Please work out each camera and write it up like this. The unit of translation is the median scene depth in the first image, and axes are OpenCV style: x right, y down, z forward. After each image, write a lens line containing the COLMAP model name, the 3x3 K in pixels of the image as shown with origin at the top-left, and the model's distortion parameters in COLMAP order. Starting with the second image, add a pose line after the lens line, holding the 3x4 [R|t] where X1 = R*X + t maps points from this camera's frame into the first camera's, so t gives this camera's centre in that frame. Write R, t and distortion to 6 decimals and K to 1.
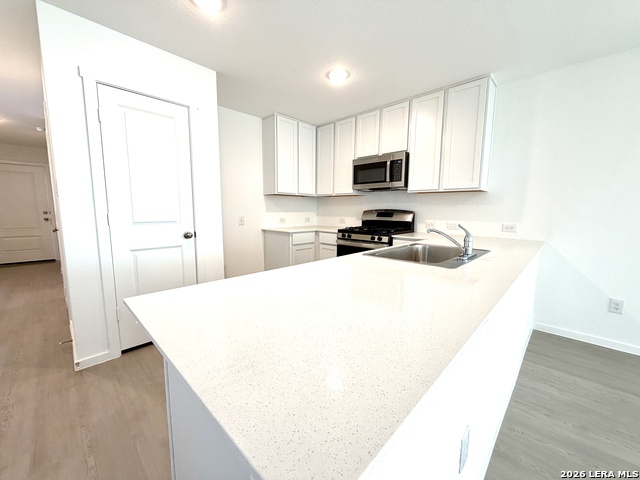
lens RADIAL K [[256.5, 0, 319.7], [0, 256.5, 241.2], [0, 0, 1]] dist [0.000233, -0.000109]
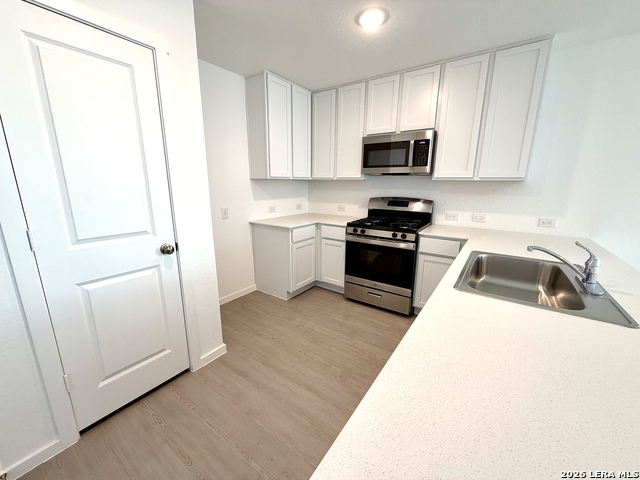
lens RADIAL K [[256.5, 0, 318.3], [0, 256.5, 240.2], [0, 0, 1]] dist [0.000233, -0.000109]
pose [[0.988261, -0.033024, 0.149166, -0.150564], [0.017852, 0.994631, 0.101932, -0.077453], [-0.151731, -0.098073, 0.983544, 0.186249]]
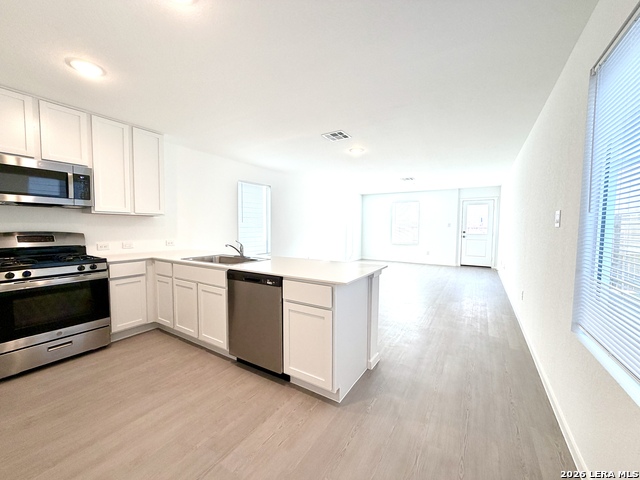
lens RADIAL K [[256.5, 0, 318.8], [0, 256.5, 240.4], [0, 0, 1]] dist [0.000233, -0.000109]
pose [[-0.209531, -0.060133, 0.975951, -0.655236], [0.116080, 0.989519, 0.085890, -0.072576], [-0.970887, 0.131285, -0.200355, 0.385788]]
